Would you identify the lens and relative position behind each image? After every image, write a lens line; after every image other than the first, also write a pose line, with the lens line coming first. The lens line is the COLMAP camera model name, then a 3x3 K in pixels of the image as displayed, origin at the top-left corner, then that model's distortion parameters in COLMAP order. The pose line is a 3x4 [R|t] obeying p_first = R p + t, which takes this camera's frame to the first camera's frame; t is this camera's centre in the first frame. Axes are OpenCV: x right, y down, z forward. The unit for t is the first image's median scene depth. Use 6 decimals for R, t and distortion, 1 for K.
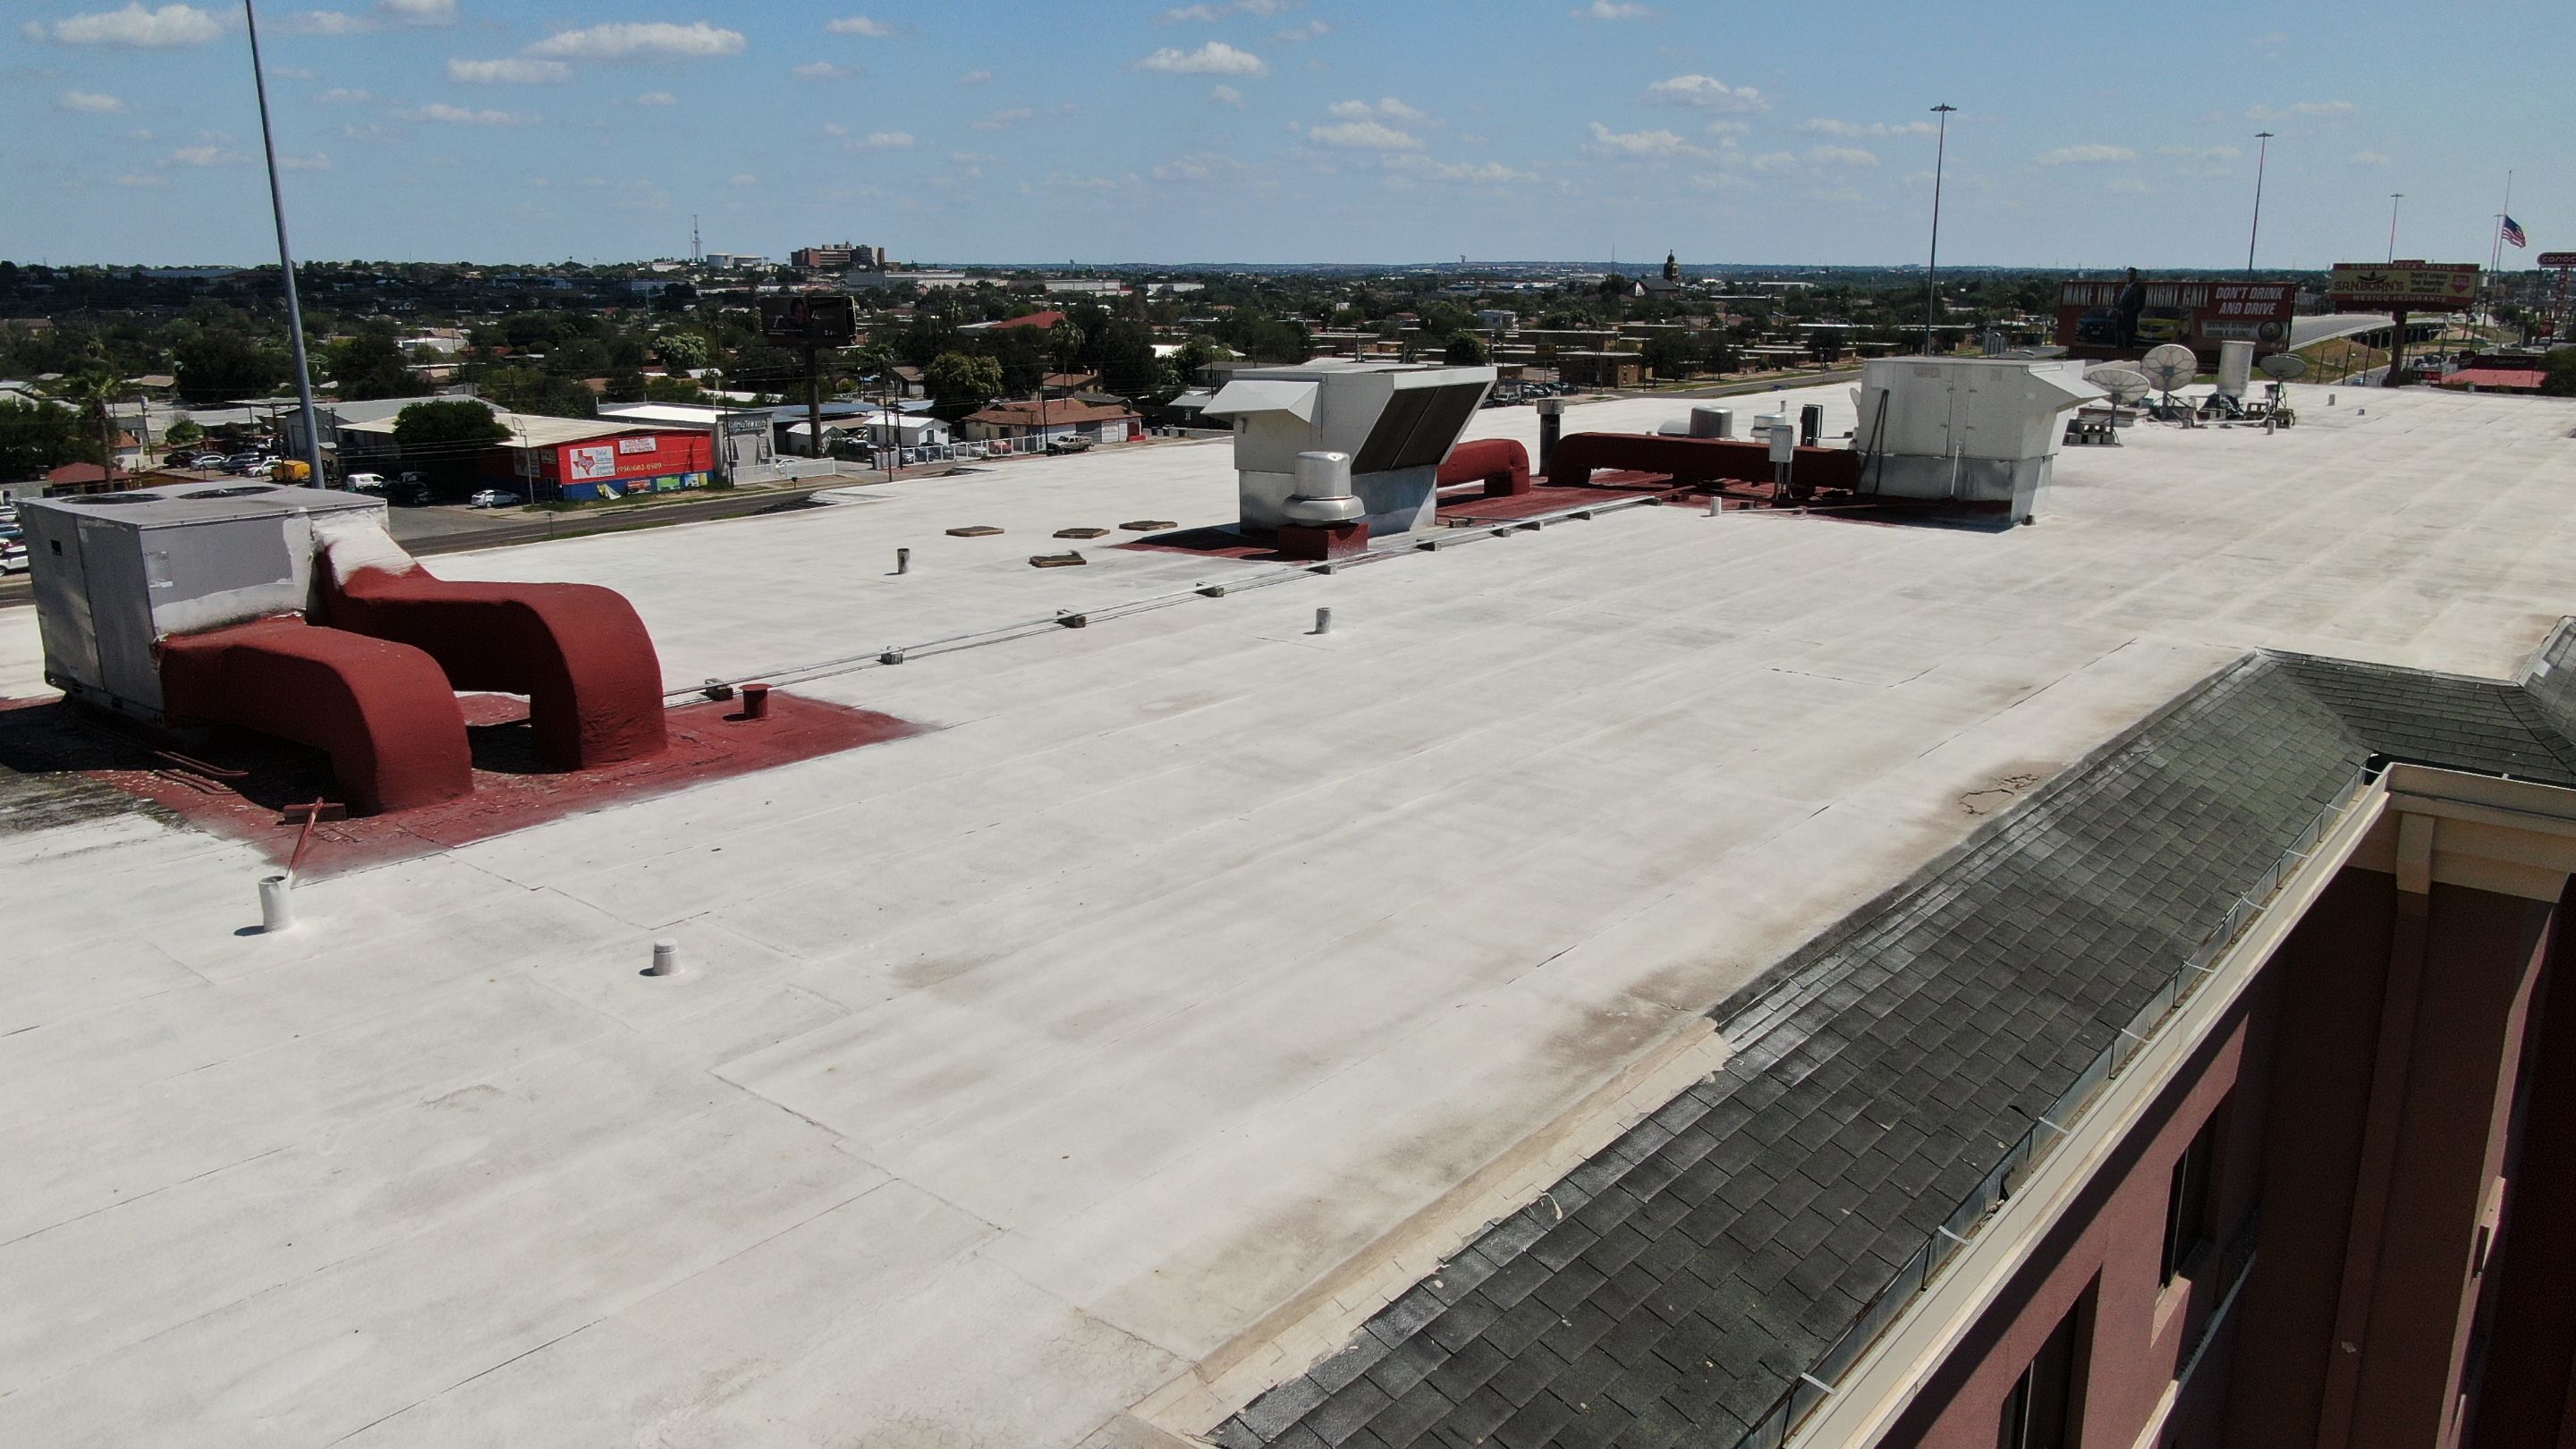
lens RADIAL K [[1847.1, 0, 1297.0], [0, 1847.1, 728.8], [0, 0, 1]] dist [-0.022077, 0.013671]
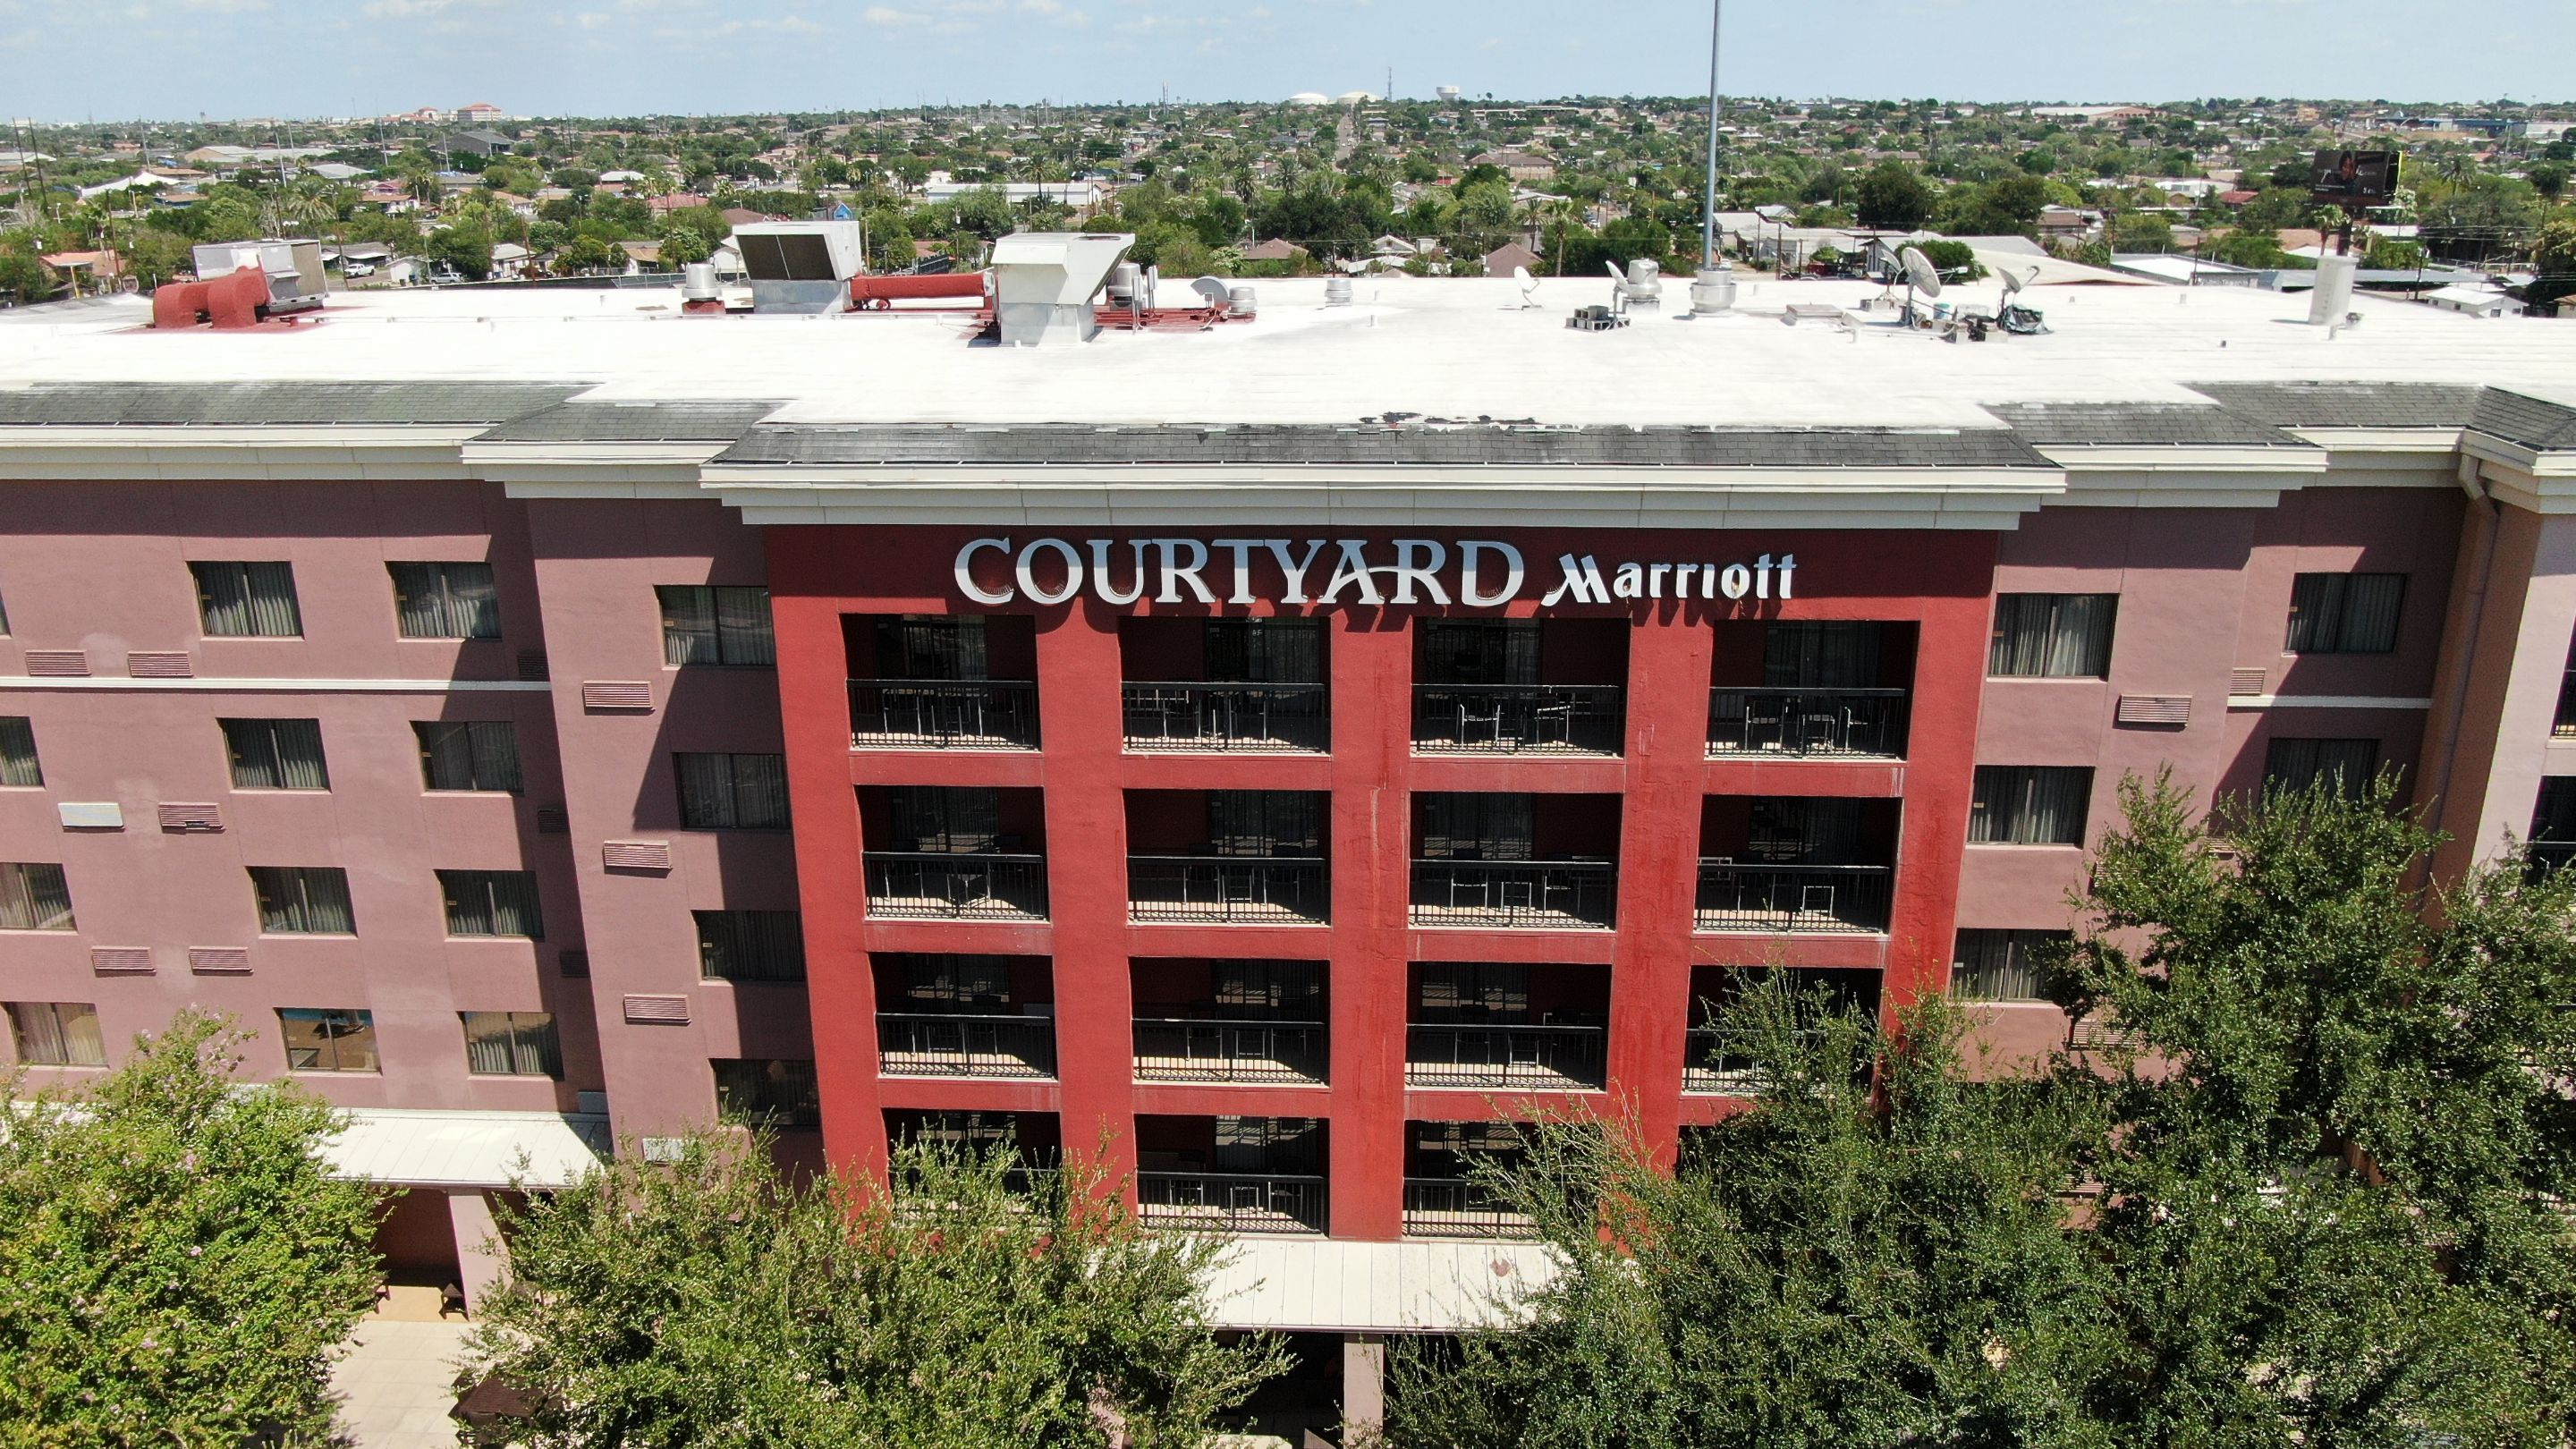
lens RADIAL K [[1847.1, 0, 1297.0], [0, 1847.1, 728.8], [0, 0, 1]] dist [-0.022077, 0.013671]
pose [[0.588346, 0.254887, -0.767386, 0.153303], [-0.191284, 0.965955, 0.174186, -0.010097], [0.785658, 0.044308, 0.617072, 0.022596]]
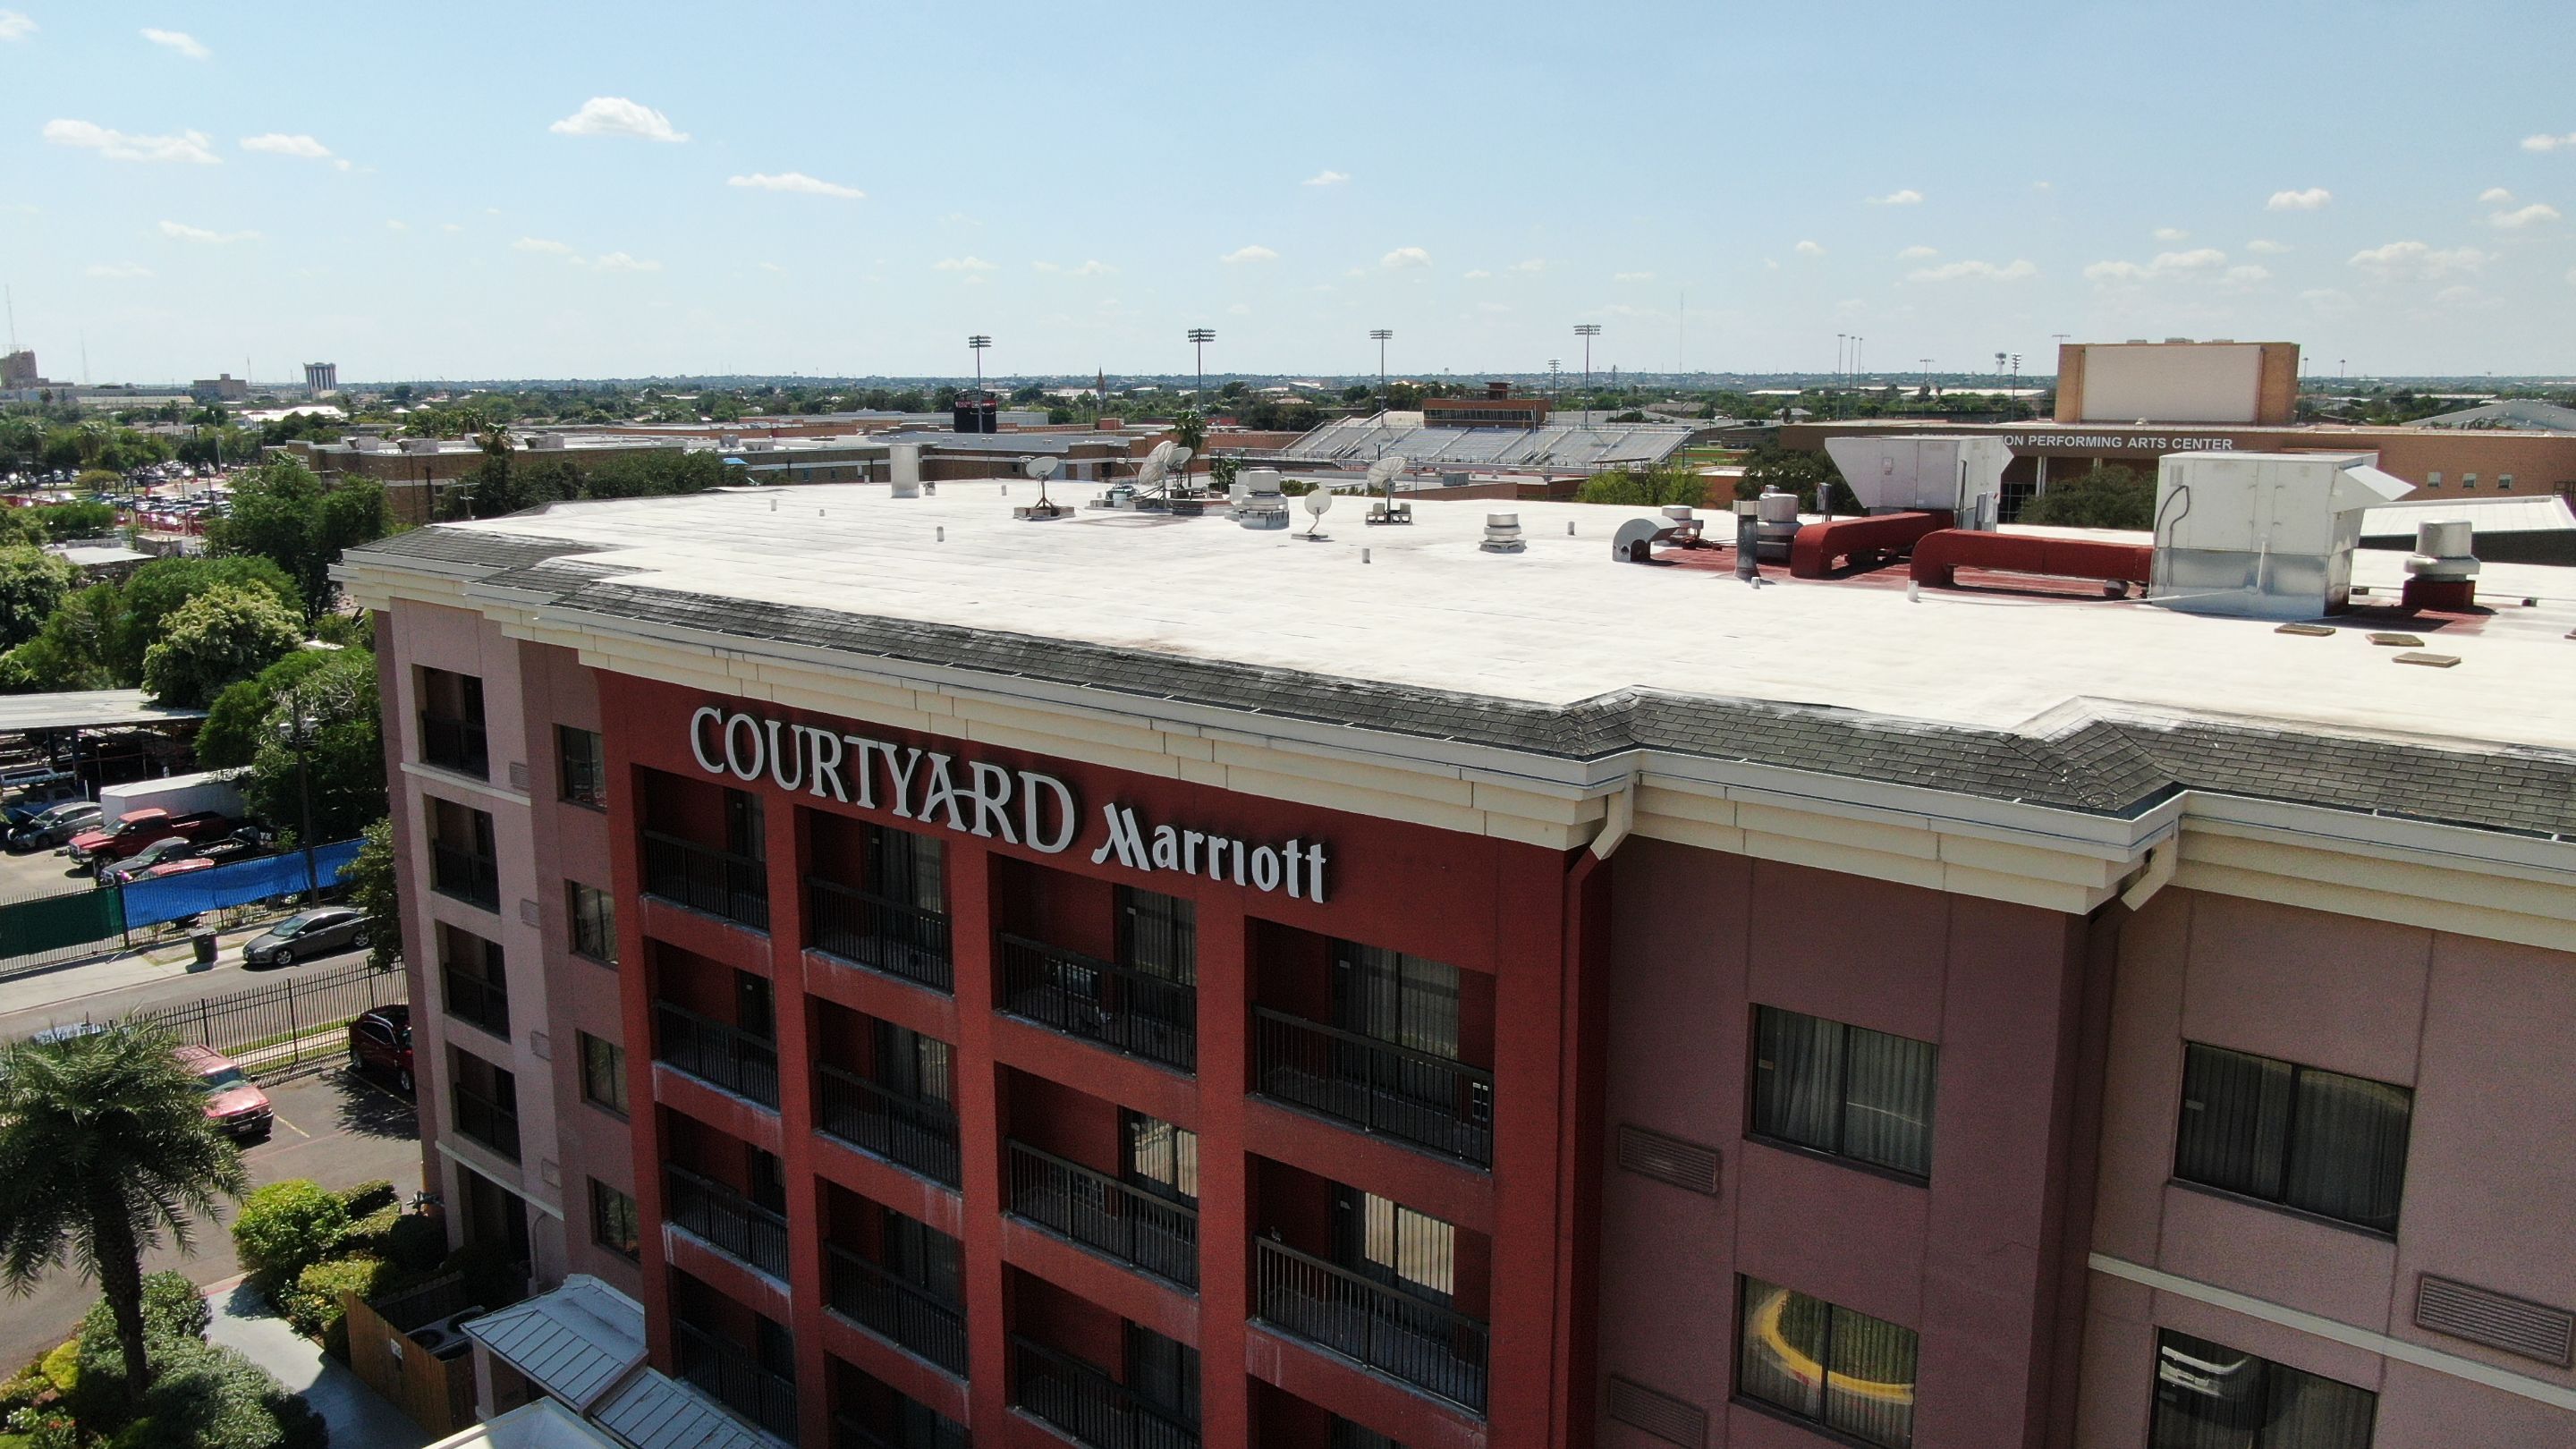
lens RADIAL K [[1857.3, 0, 1299.4], [0, 1857.3, 731.0], [0, 0, 1]] dist [-0.024343, 0.014824]
pose [[-0.028339, 0.188393, -0.981685, 0.162416], [-0.239060, 0.952303, 0.189656, -0.025528], [0.970591, 0.240056, 0.018050, 0.103228]]
